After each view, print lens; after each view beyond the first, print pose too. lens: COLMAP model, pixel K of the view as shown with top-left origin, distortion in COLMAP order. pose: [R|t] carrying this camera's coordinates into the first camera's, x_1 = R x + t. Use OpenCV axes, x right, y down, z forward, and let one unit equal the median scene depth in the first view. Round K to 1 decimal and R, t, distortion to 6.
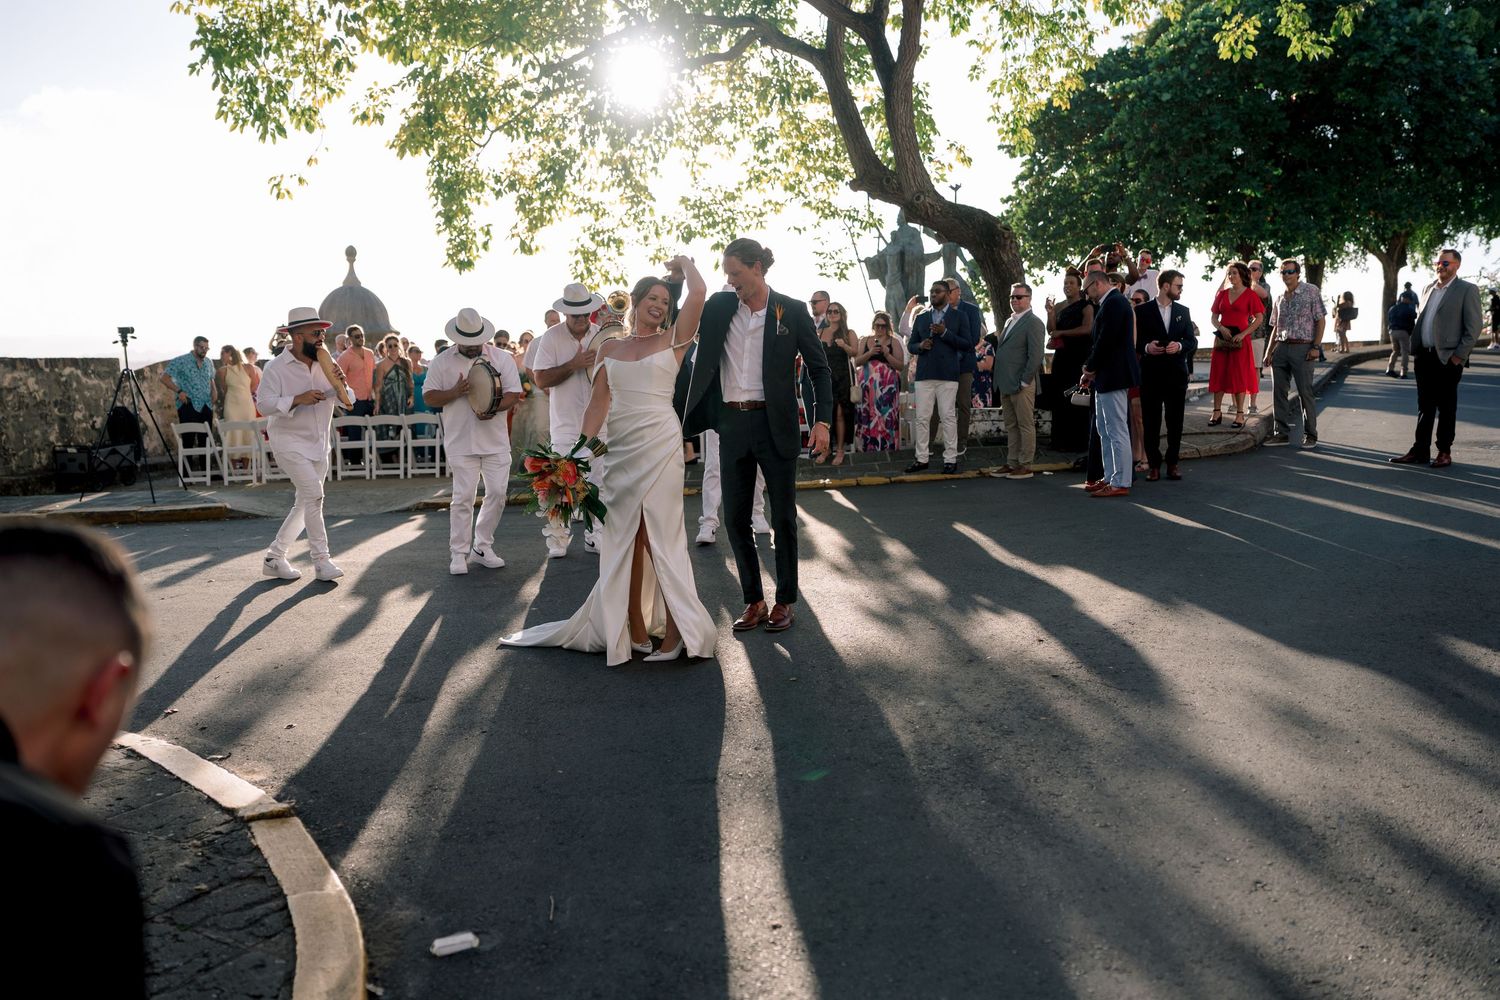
lens RADIAL K [[1262.5, 0, 756.8], [0, 1262.5, 453.2], [0, 0, 1]] dist [0.000201, -0.000618]
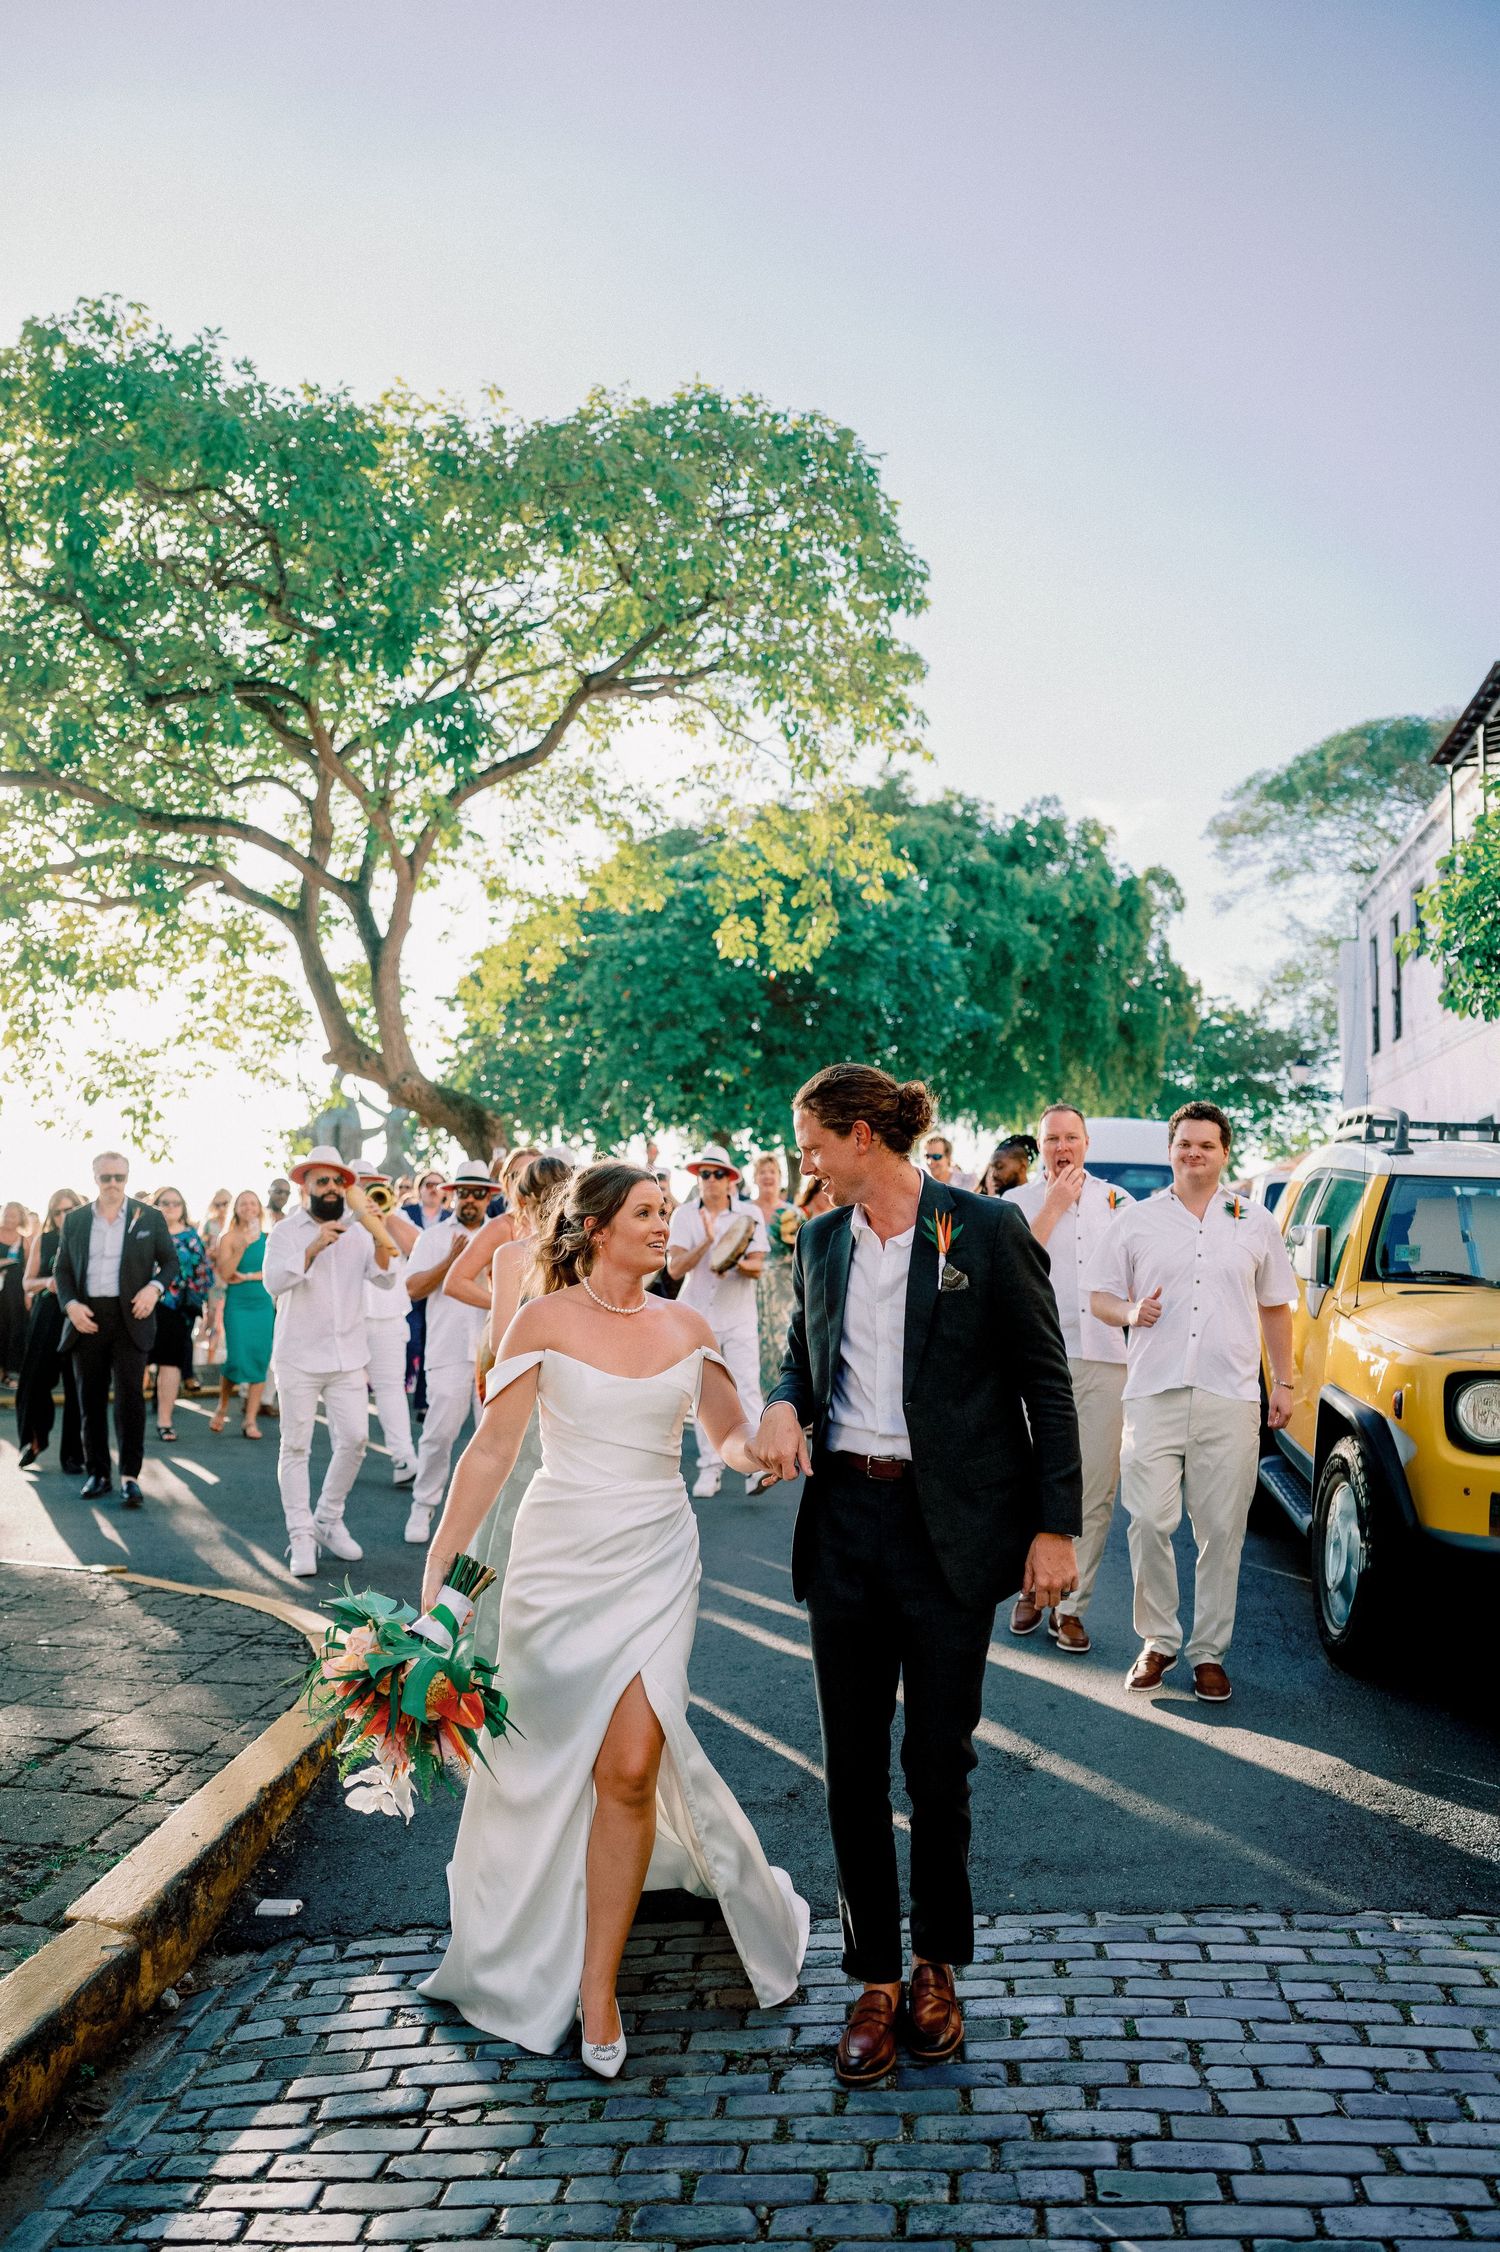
lens RADIAL K [[1808.5, 0, 750.0], [0, 1808.5, 1126.0], [0, 0, 1]] dist [-0.010362, 0.007802]
pose [[0.925409, 0.050240, 0.375624, -0.111848], [0.006992, 0.988741, -0.149471, 0.026709], [-0.378905, 0.140948, 0.914639, -0.254206]]
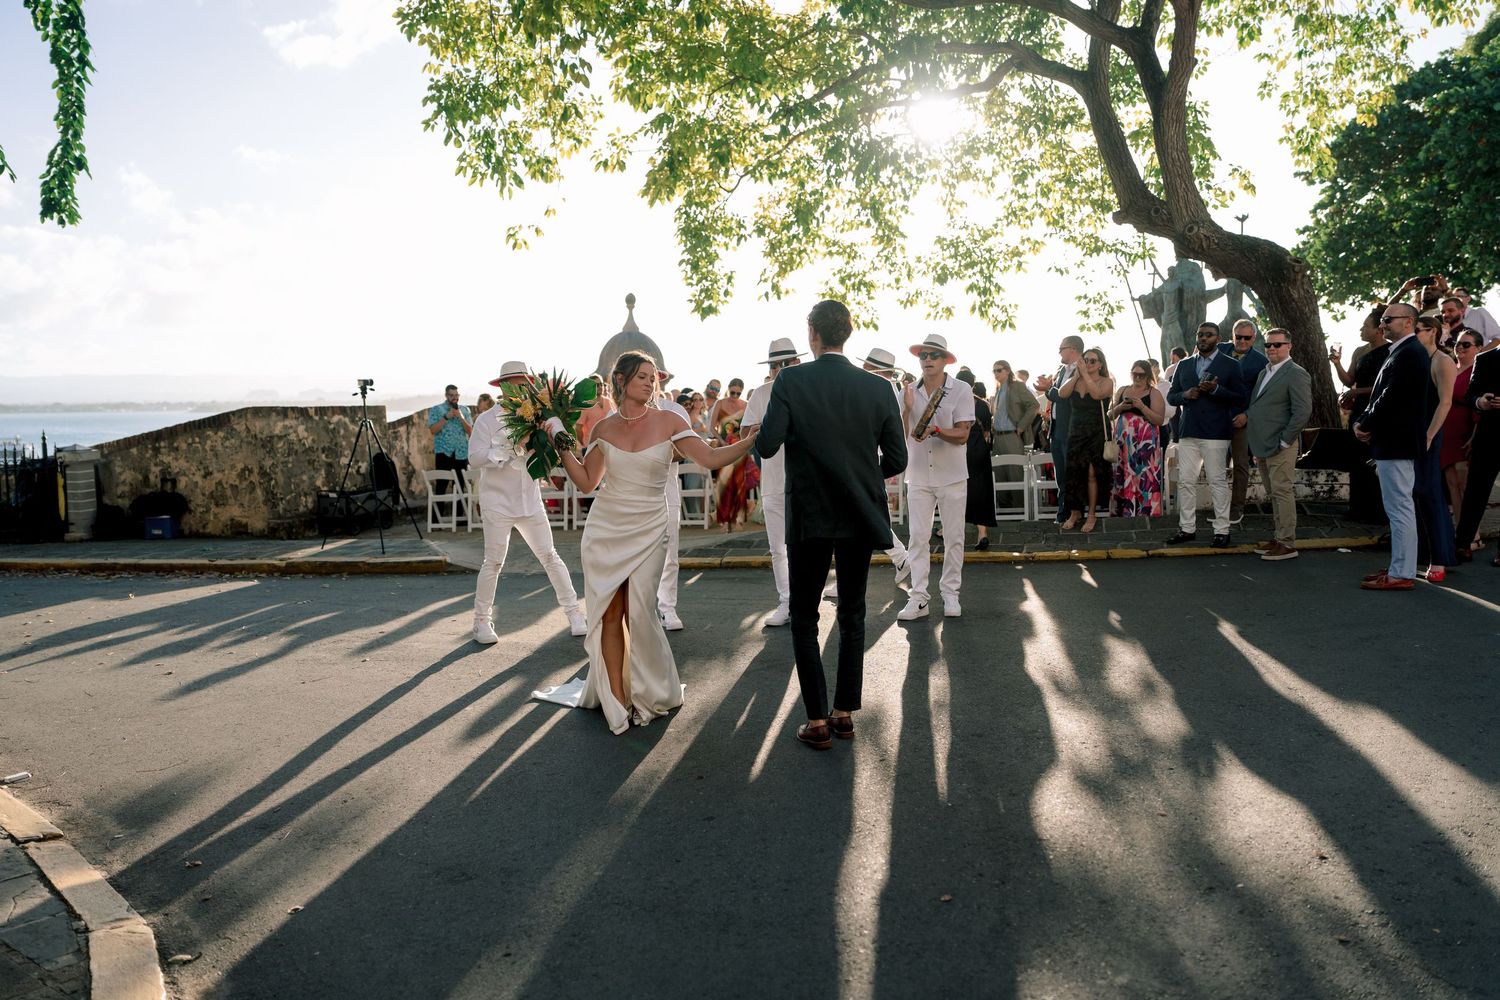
lens RADIAL K [[1204.6, 0, 747.3], [0, 1204.6, 479.8], [0, 0, 1]] dist [-0.010362, 0.007802]
pose [[0.972034, 0.016905, -0.234233, 0.021176], [-0.017816, 0.999840, -0.001773, -0.015753], [0.234165, 0.005897, 0.972179, 0.088154]]
